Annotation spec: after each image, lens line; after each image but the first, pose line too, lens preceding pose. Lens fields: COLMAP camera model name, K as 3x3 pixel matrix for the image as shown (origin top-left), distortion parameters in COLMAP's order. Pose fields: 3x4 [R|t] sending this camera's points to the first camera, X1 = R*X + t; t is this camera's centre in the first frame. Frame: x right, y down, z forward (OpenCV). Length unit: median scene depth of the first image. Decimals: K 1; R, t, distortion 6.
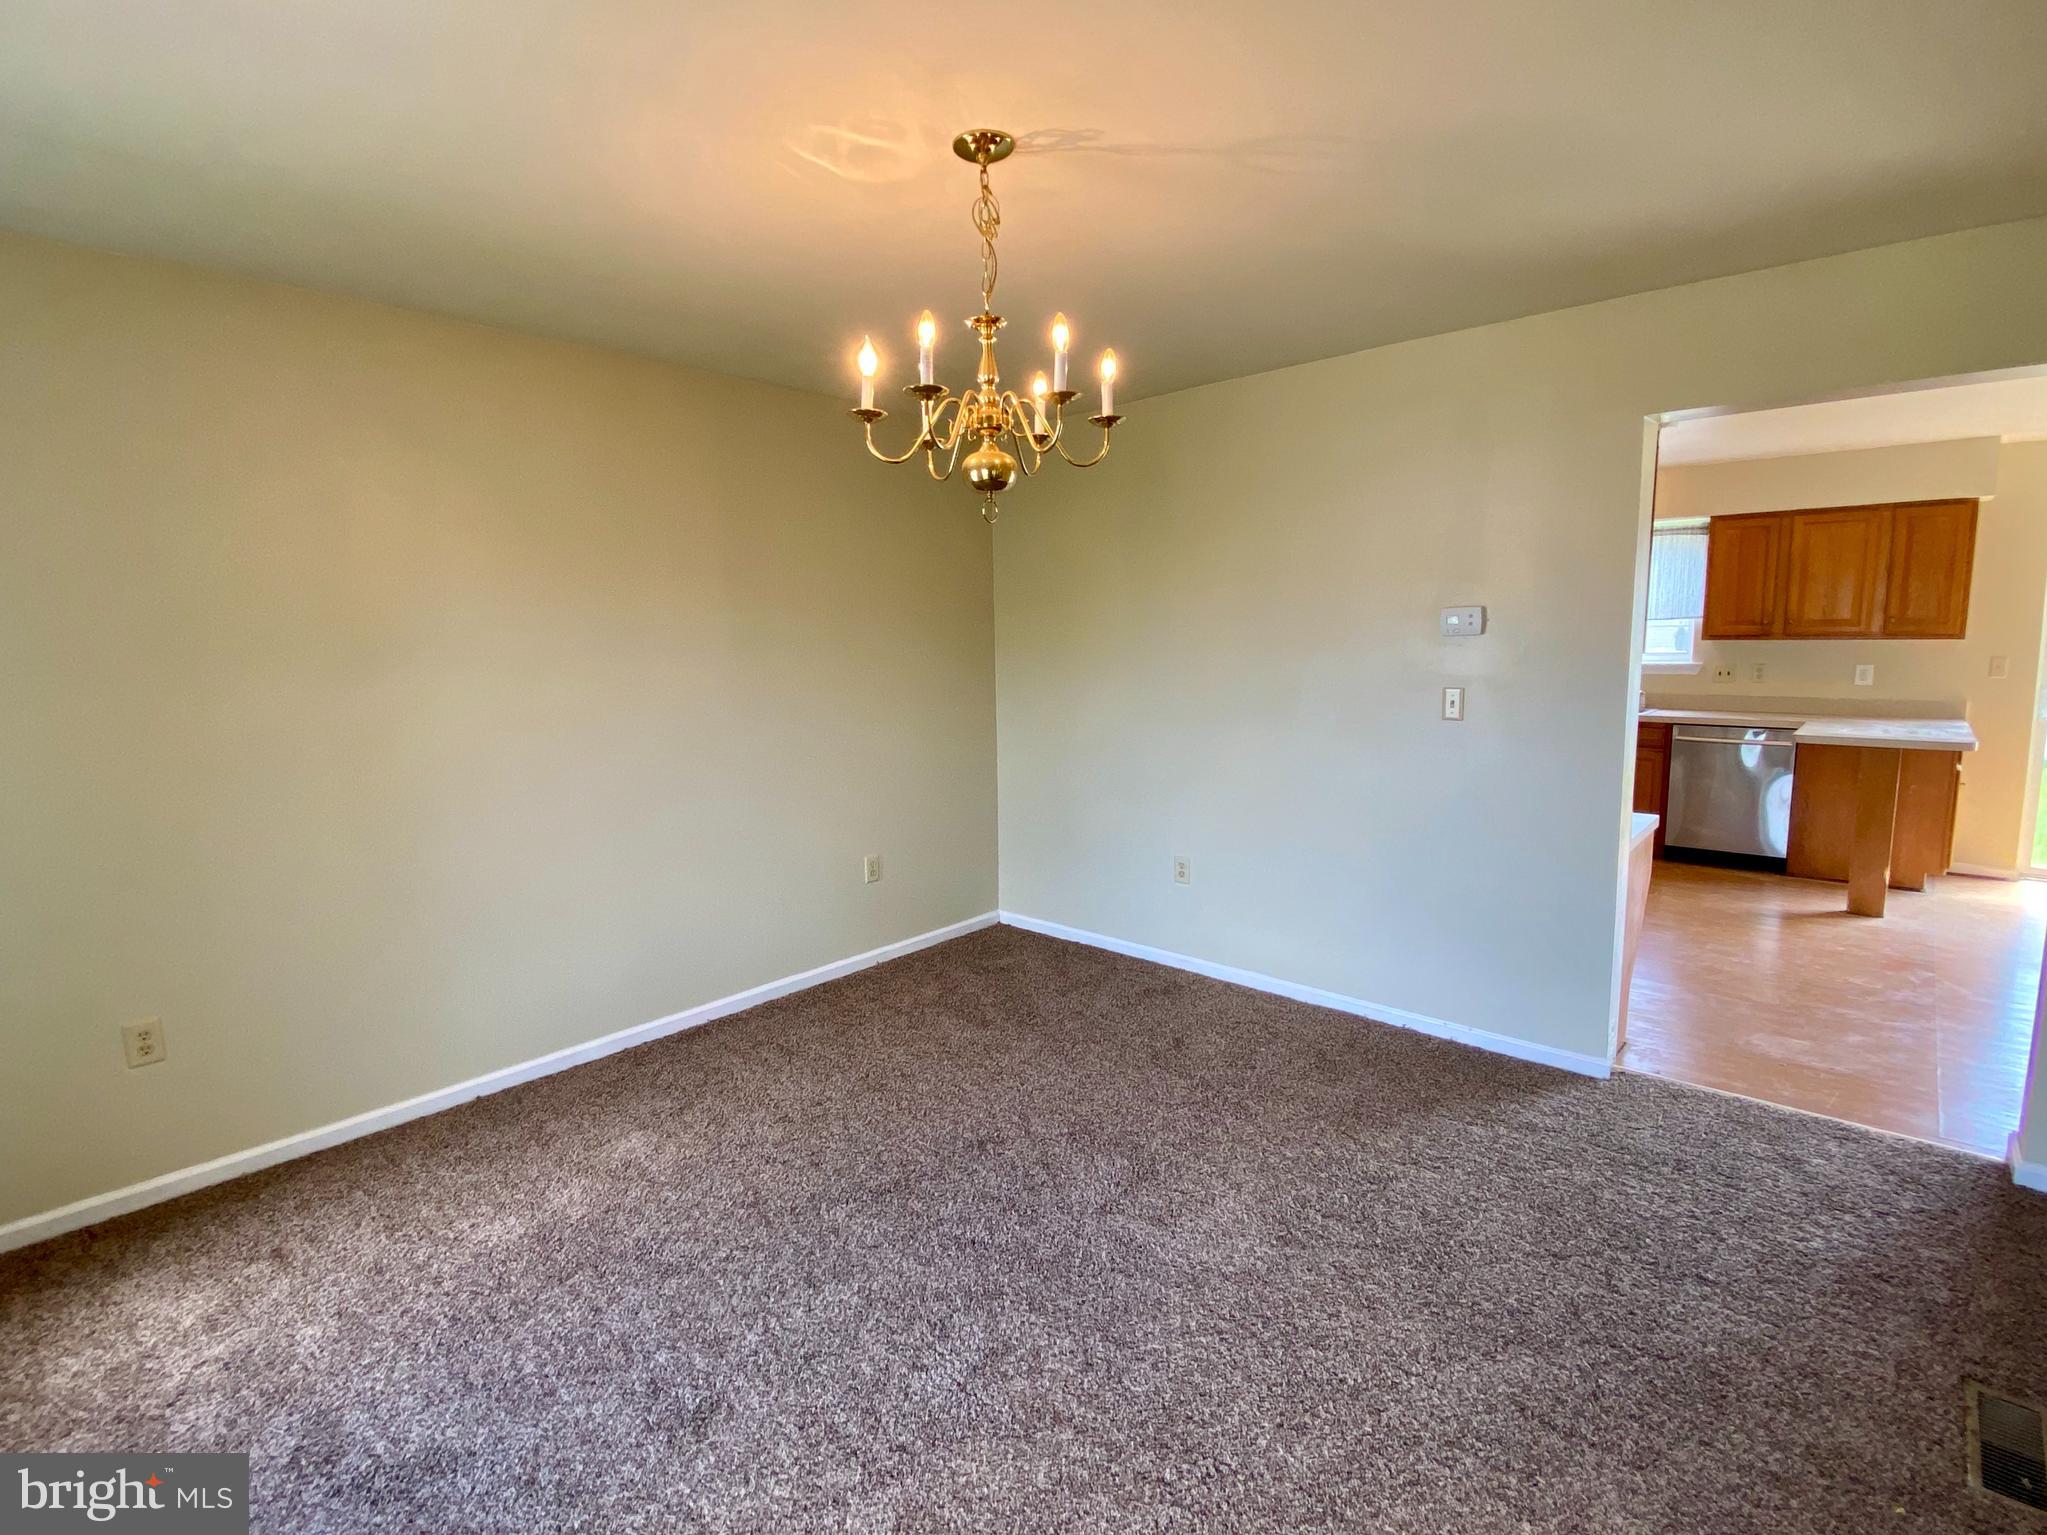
lens RADIAL K [[990.4, 0, 1023.5], [0, 990.4, 767.5], [0, 0, 1]] dist [0.013236, -0.012502]
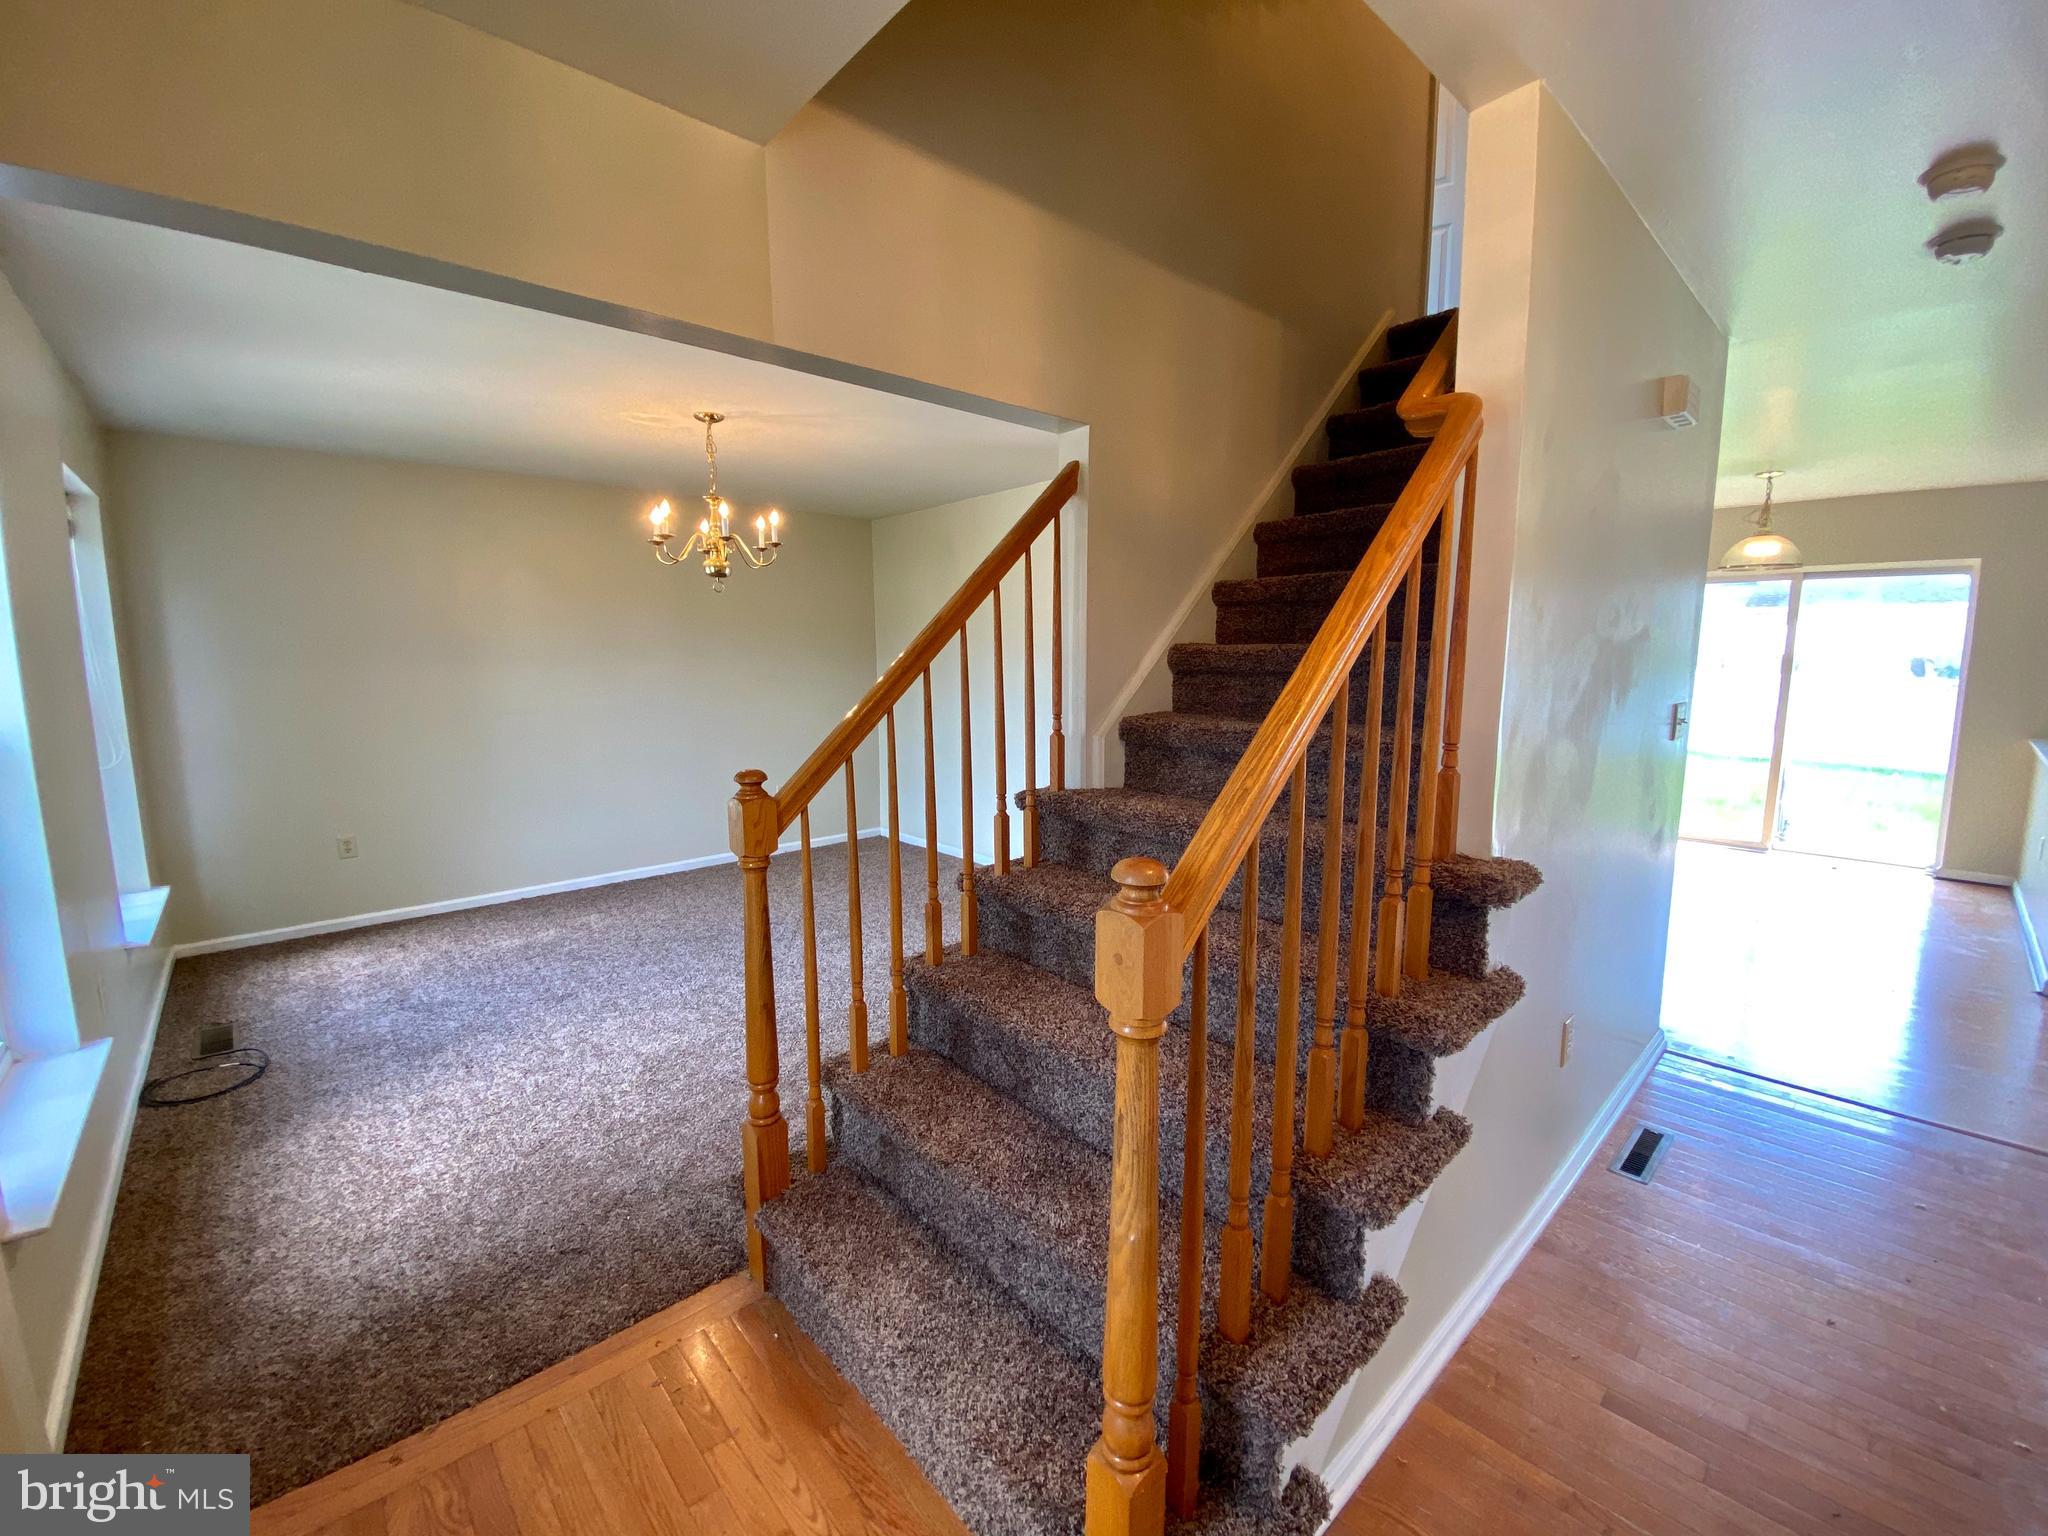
lens RADIAL K [[836.4, 0, 1024.0], [0, 836.4, 768.0], [0, 0, 1]] dist [-0.000154, -0.000049]
pose [[0.995622, 0.023876, -0.090372, 0.619919], [-0.023786, 0.999715, 0.002080, 0.082702], [0.090396, 0.000079, 0.995906, -0.554006]]
